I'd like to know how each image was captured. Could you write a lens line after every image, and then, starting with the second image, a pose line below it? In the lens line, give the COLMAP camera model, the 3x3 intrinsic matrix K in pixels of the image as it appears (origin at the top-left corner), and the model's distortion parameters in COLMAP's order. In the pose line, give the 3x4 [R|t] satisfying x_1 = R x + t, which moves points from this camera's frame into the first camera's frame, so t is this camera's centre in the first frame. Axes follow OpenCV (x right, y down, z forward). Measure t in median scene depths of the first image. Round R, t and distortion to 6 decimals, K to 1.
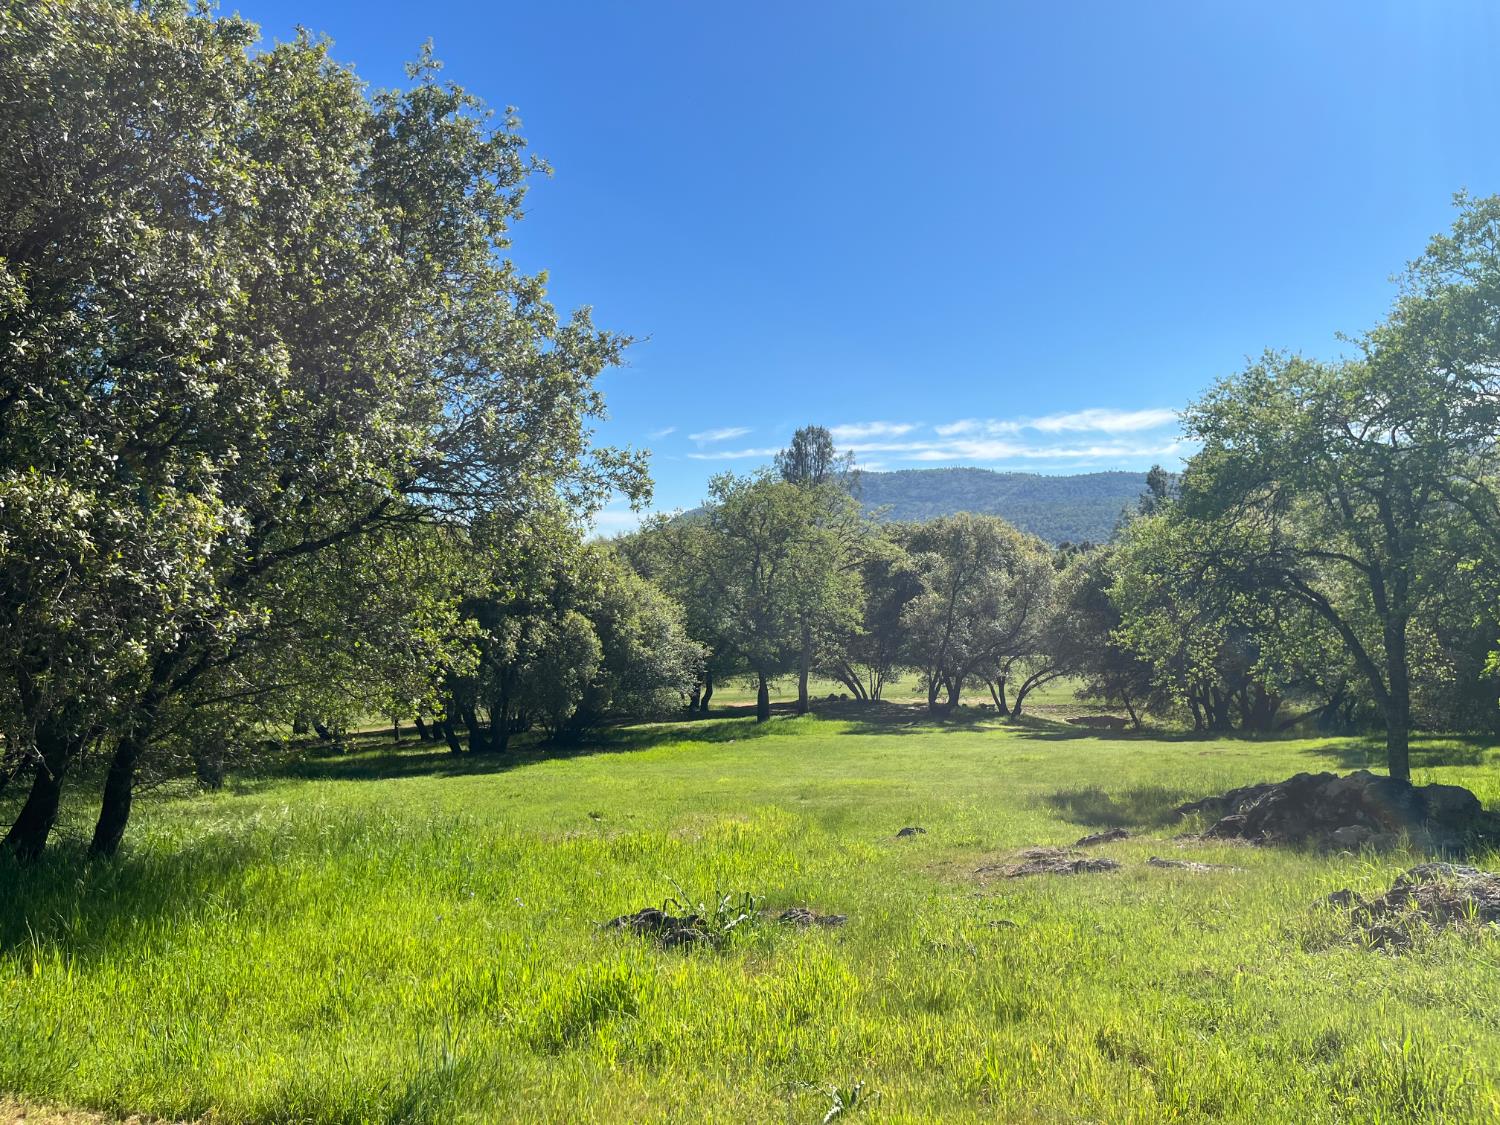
lens RADIAL K [[1123.9, 0, 752.2], [0, 1123.9, 571.5], [0, 0, 1]] dist [0.073211, -0.091127]
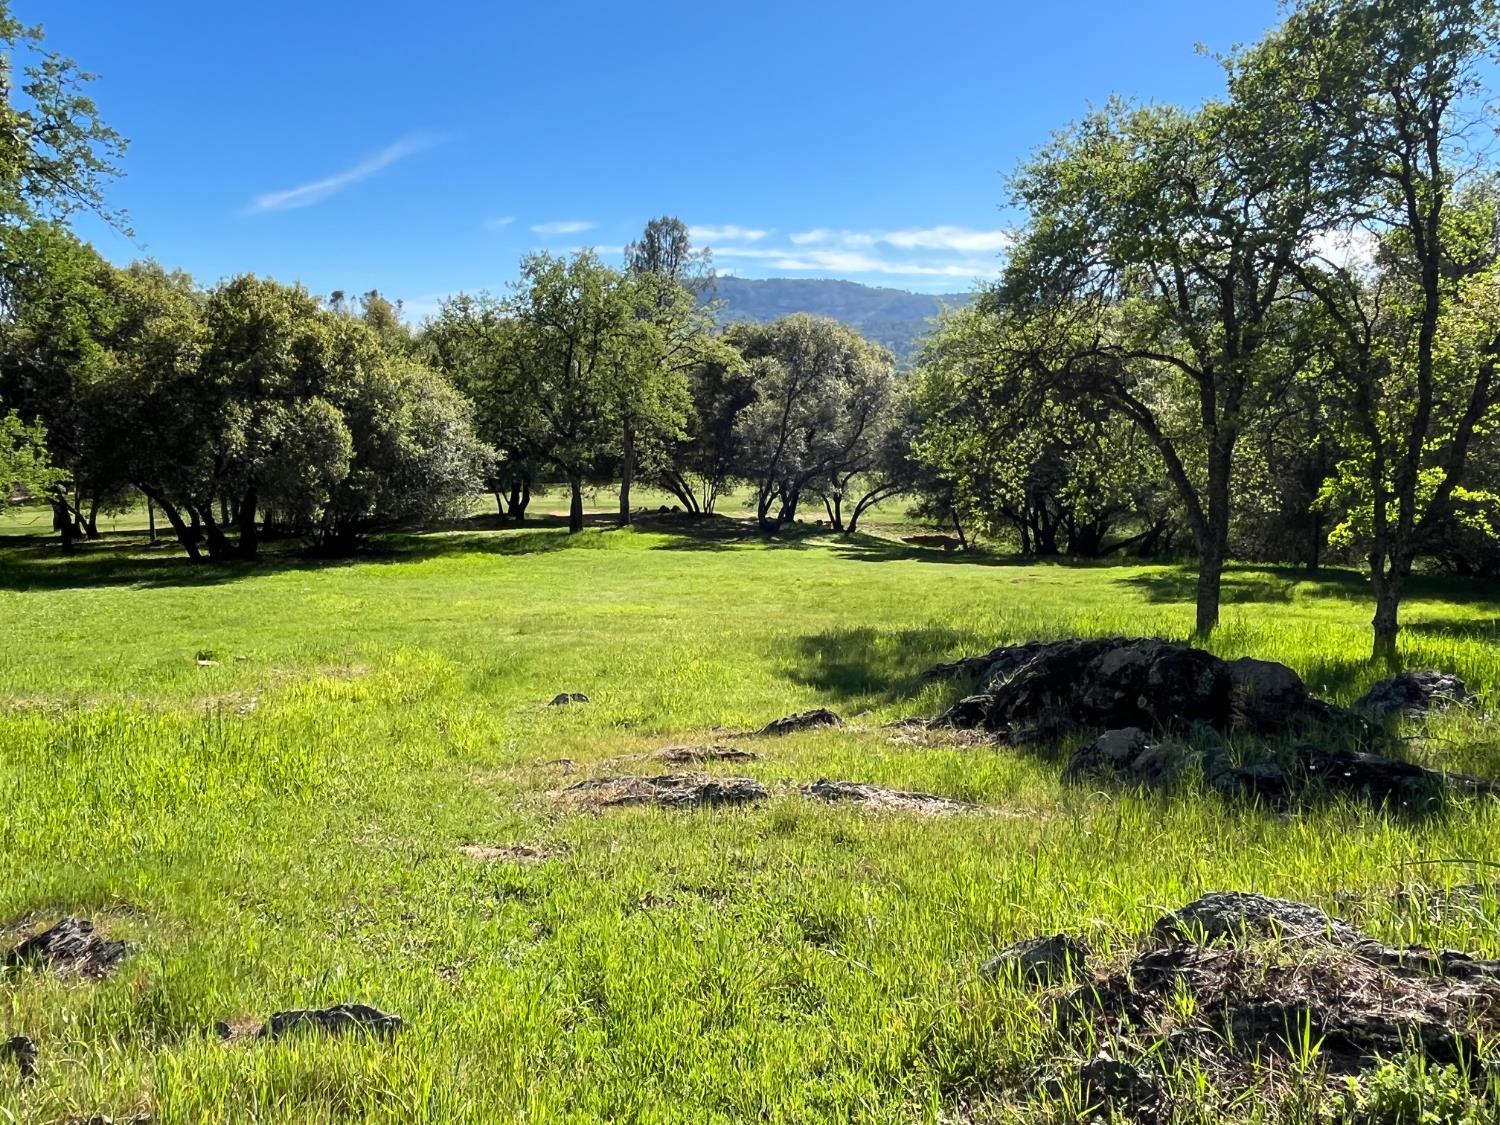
lens RADIAL K [[1138.8, 0, 756.6], [0, 1138.8, 573.1], [0, 0, 1]] dist [-0.000480, 0.001511]
pose [[0.991322, 0.024372, 0.129179, 0.061056], [-0.045671, 0.985305, 0.164584, 0.009485], [-0.123269, -0.169055, 0.977868, 0.106397]]
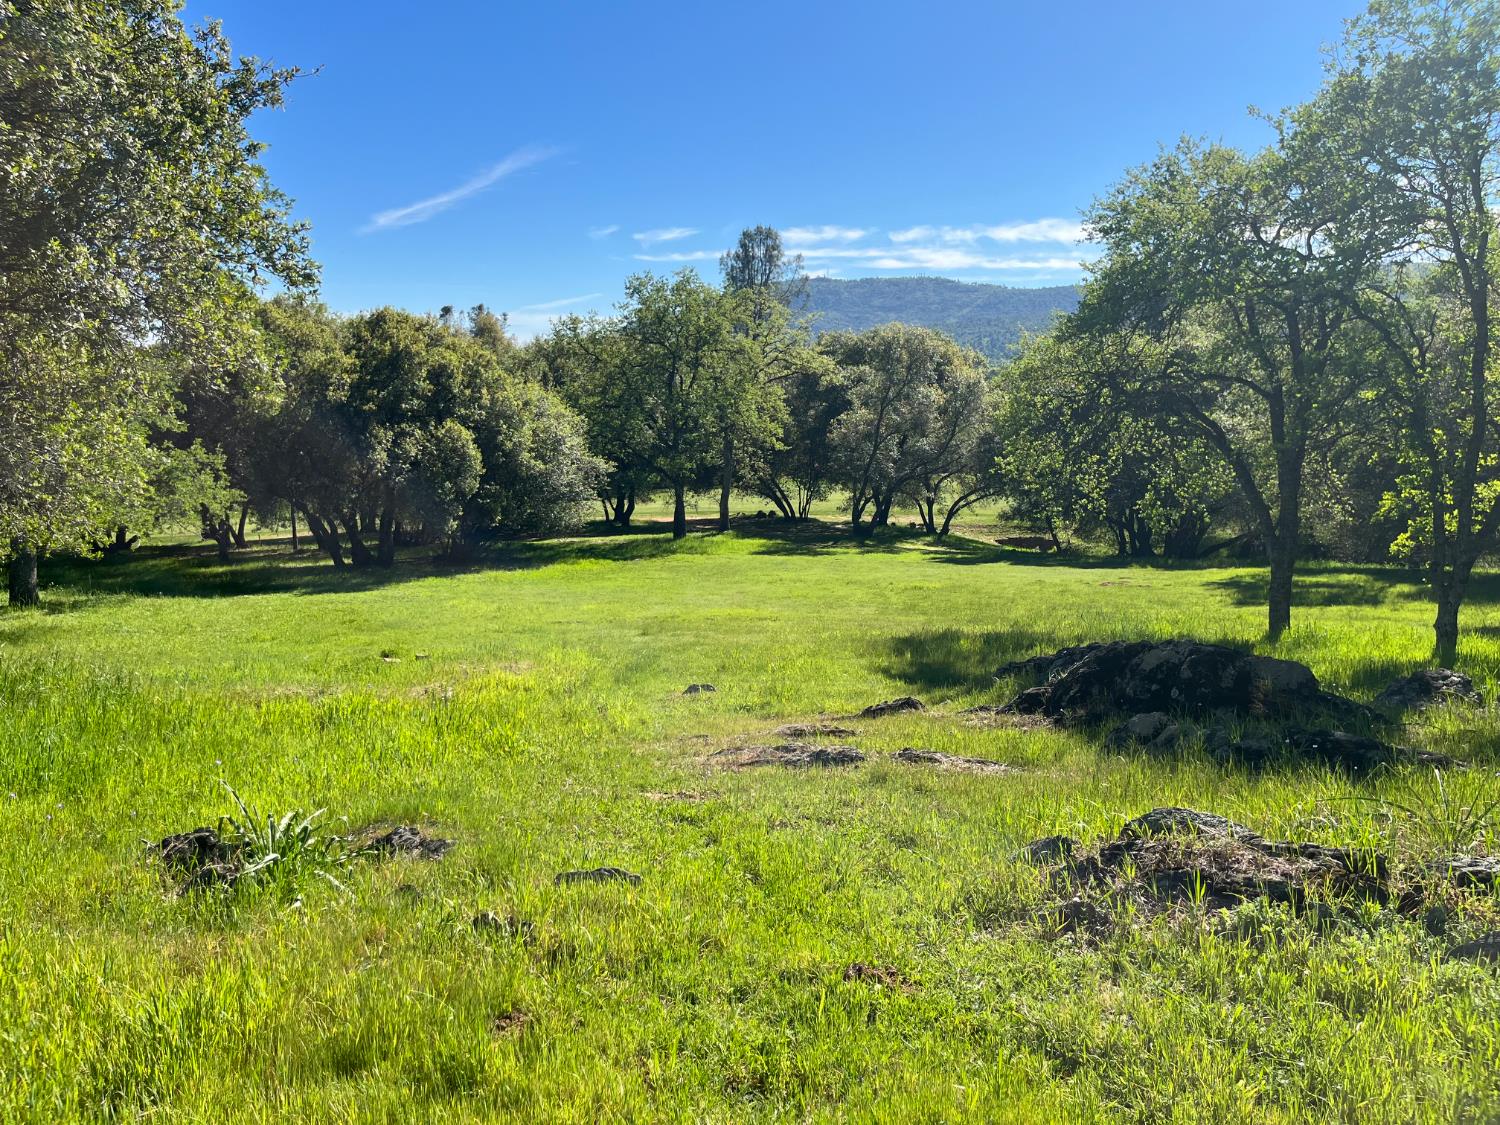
lens RADIAL K [[1125.0, 0, 733.4], [0, 1125.0, 570.3], [0, 0, 1]] dist [0.088646, -0.122735]
pose [[0.999483, 0.019072, 0.025873, 0.053359], [-0.023089, 0.986004, 0.165112, -0.002457], [-0.022362, -0.165625, 0.985935, 0.055631]]
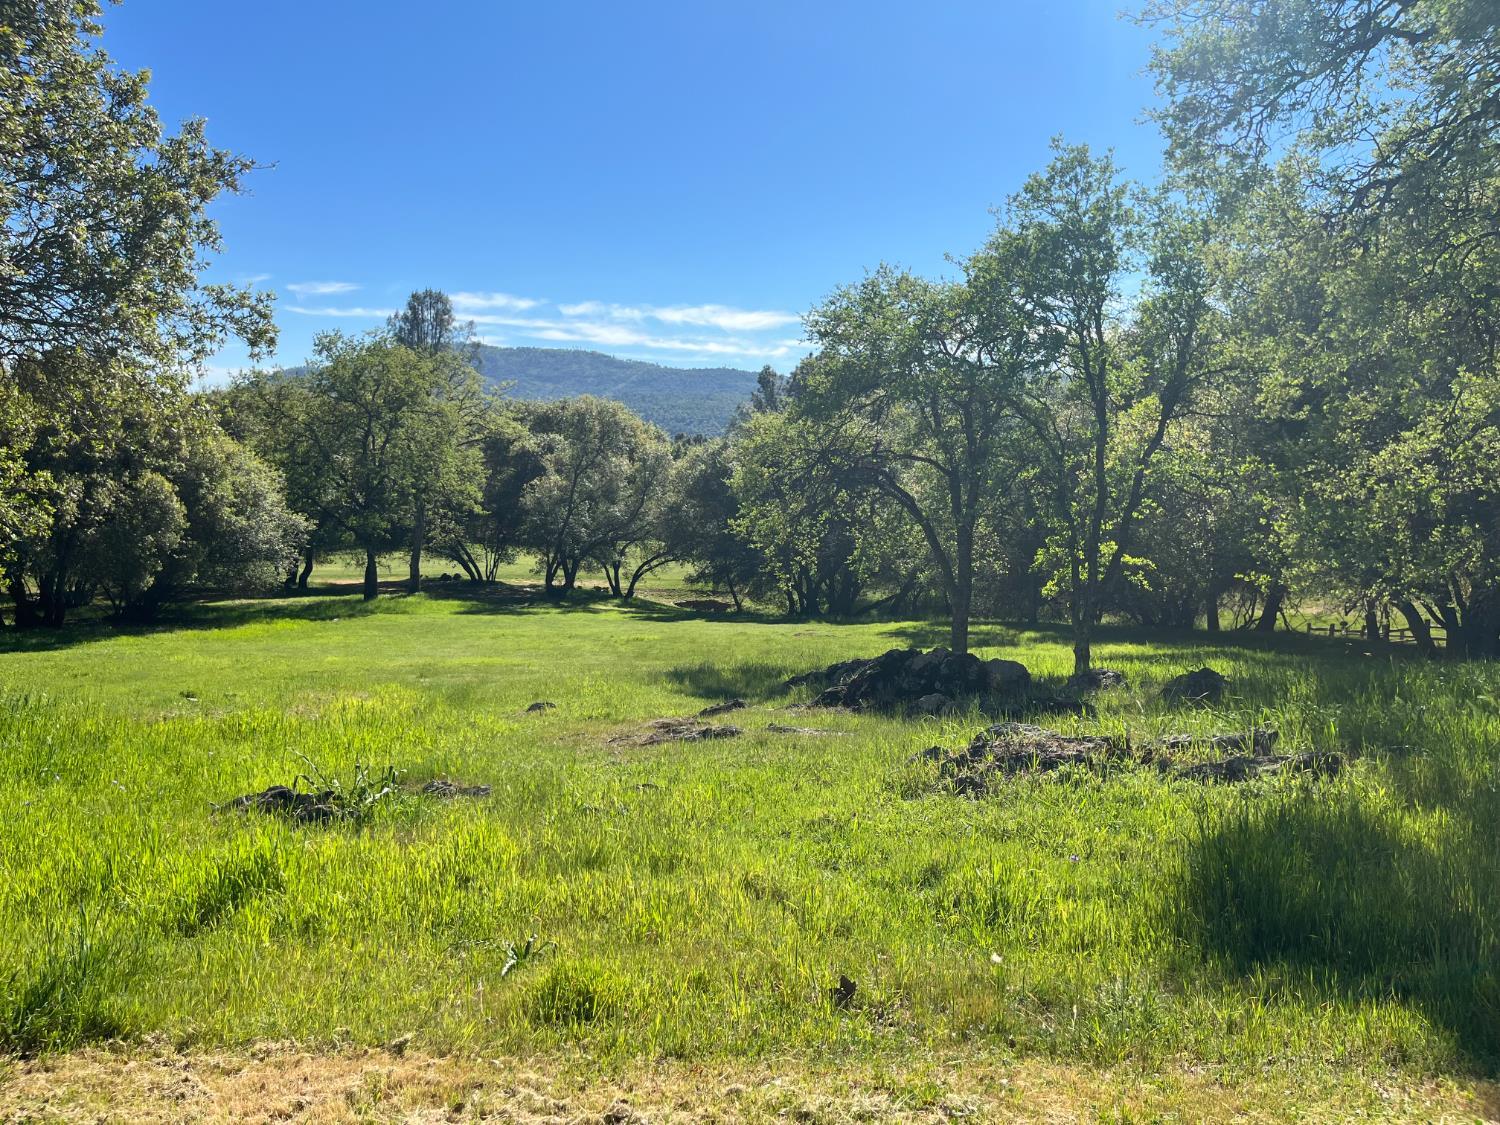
lens RADIAL K [[1125.0, 0, 733.4], [0, 1125.0, 570.3], [0, 0, 1]] dist [0.088646, -0.122735]
pose [[0.947694, 0.028391, 0.317915, -0.007993], [-0.060829, 0.993846, 0.092576, 0.001632], [-0.313330, -0.107072, 0.943589, 0.000840]]
